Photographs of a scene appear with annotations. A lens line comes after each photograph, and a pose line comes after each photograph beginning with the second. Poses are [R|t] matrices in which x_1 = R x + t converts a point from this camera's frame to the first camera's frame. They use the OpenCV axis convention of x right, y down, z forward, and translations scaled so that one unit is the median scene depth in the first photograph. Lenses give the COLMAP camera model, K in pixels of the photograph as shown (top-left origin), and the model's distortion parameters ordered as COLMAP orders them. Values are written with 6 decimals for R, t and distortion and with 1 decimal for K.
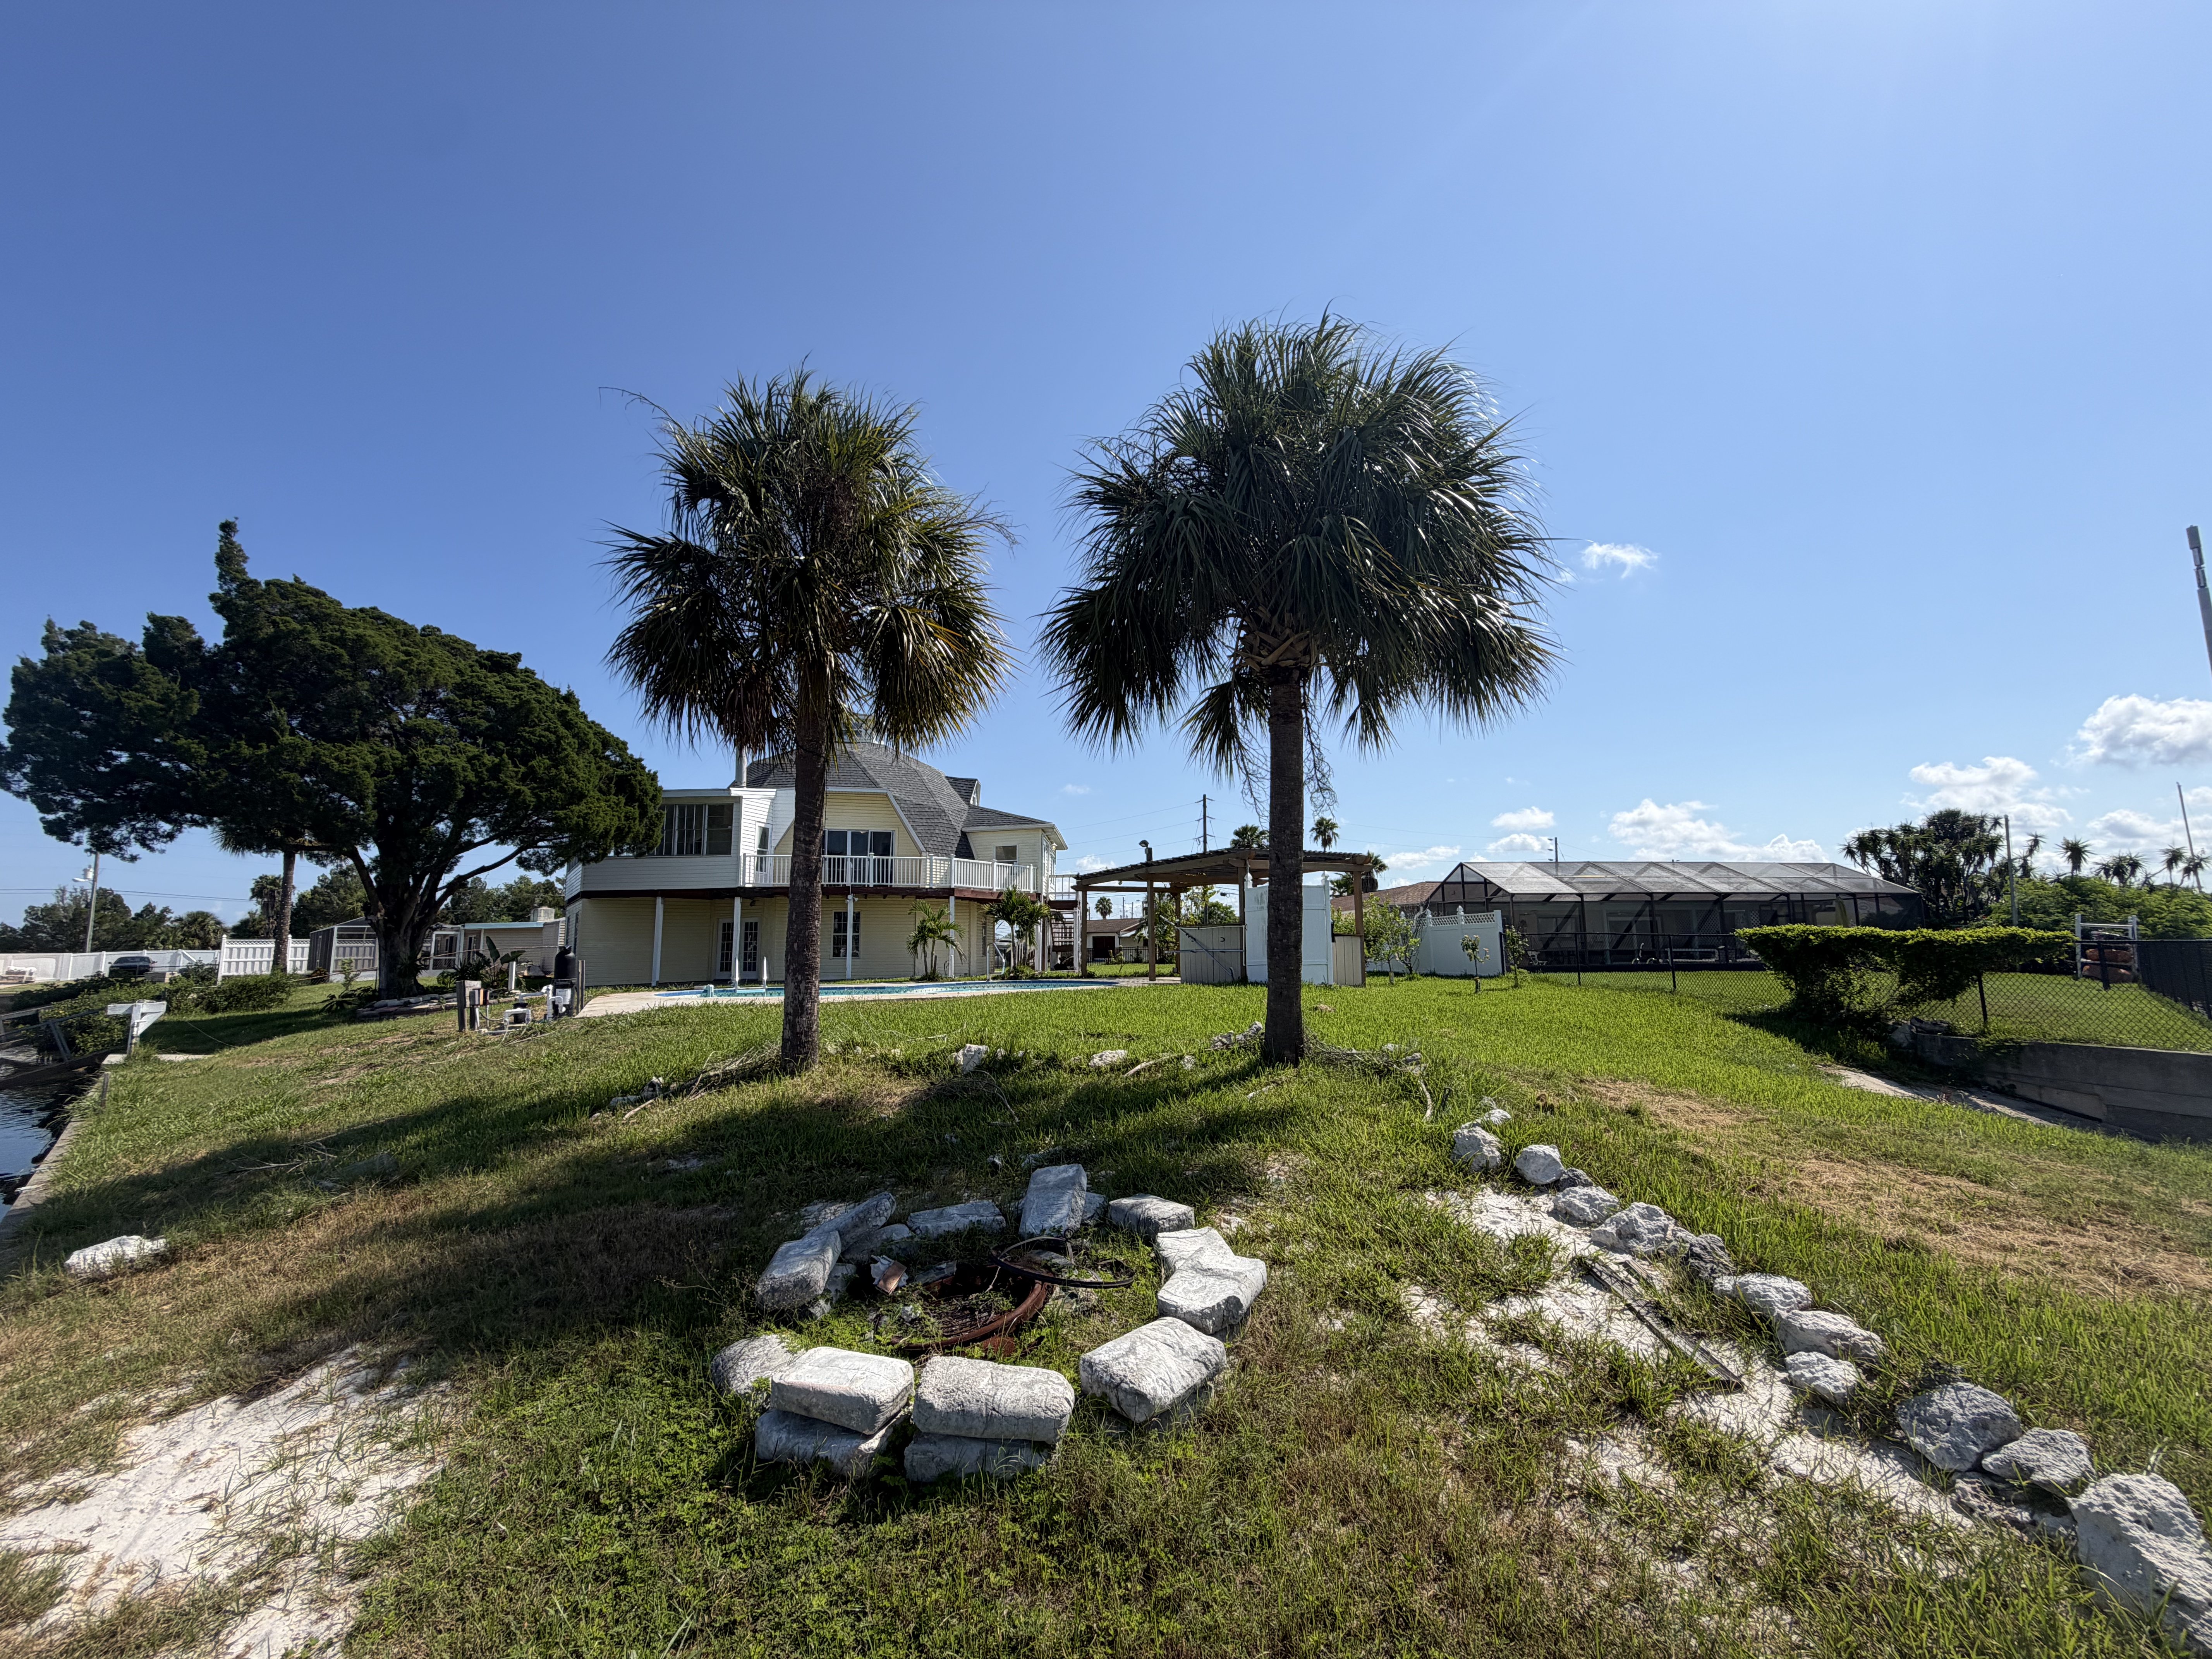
lens RADIAL K [[880.0, 0, 1115.2], [0, 880.0, 813.1], [0, 0, 1]] dist [0.000151, -0.000248]
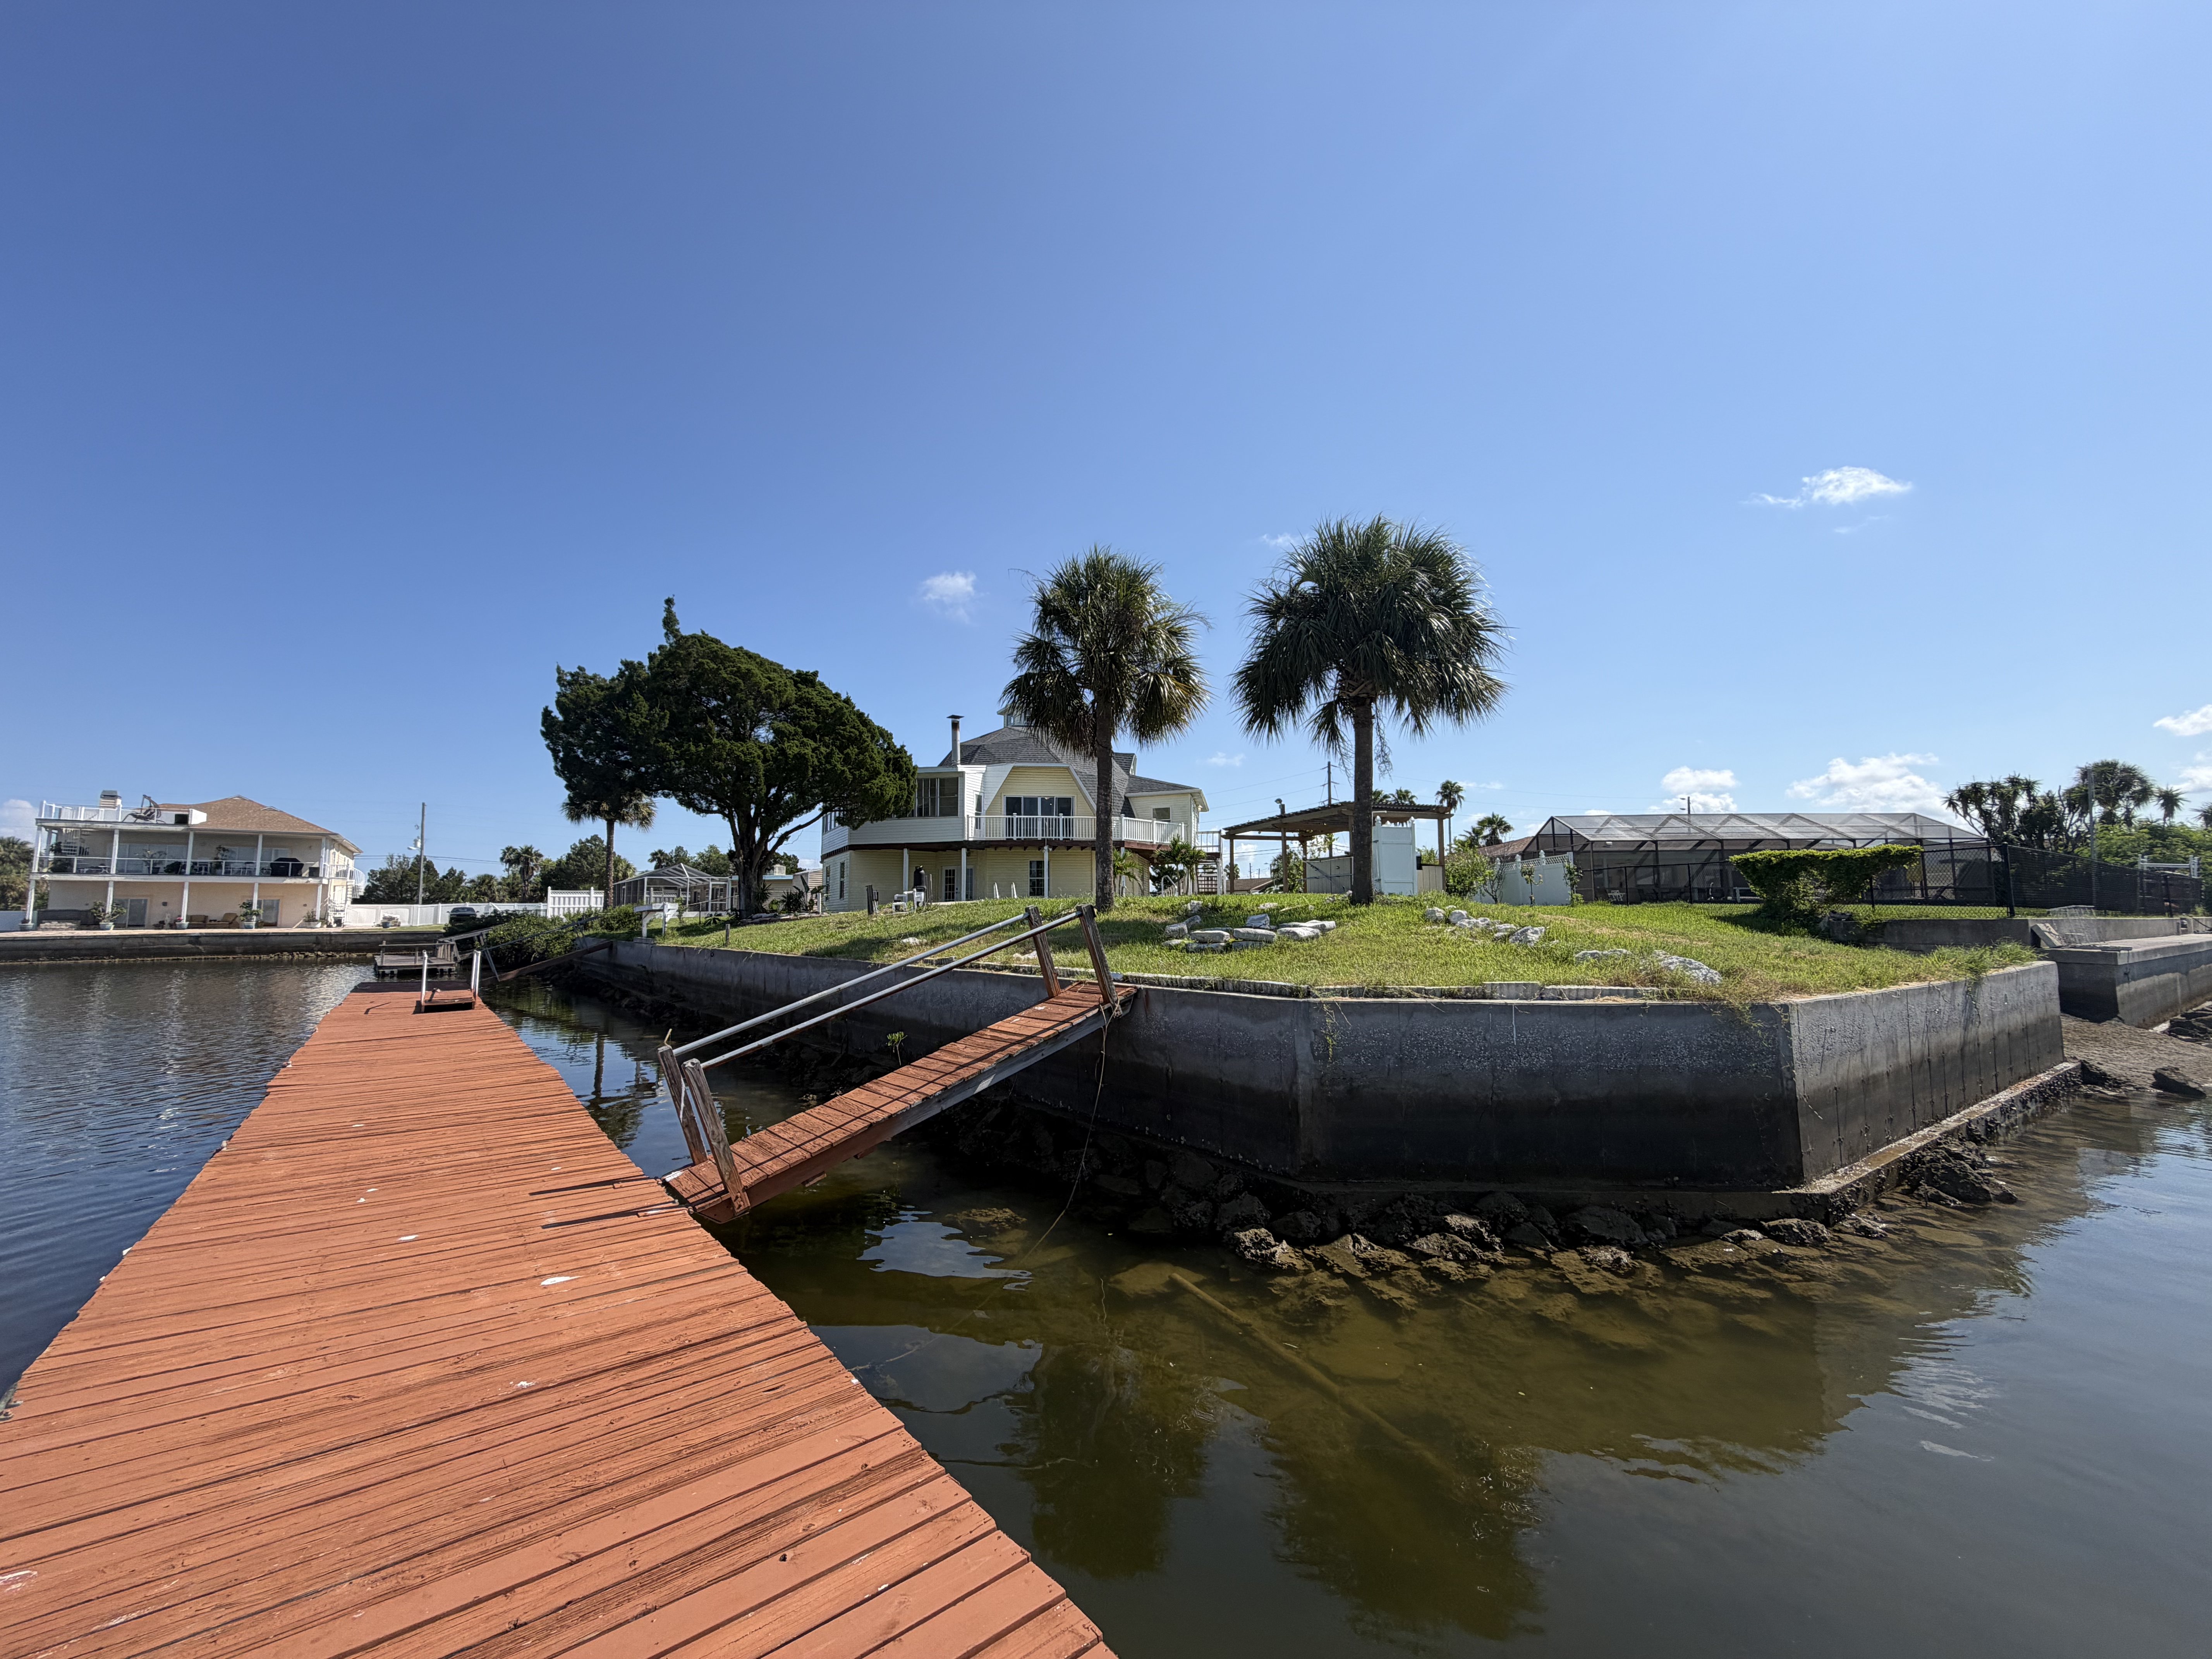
lens RADIAL K [[880.0, 0, 1115.2], [0, 880.0, 813.1], [0, 0, 1]] dist [0.000151, -0.000248]
pose [[0.990090, -0.012714, -0.139858, -0.027884], [0.017663, 0.999259, 0.034204, 0.002984], [0.139319, -0.036336, 0.989581, -0.379285]]
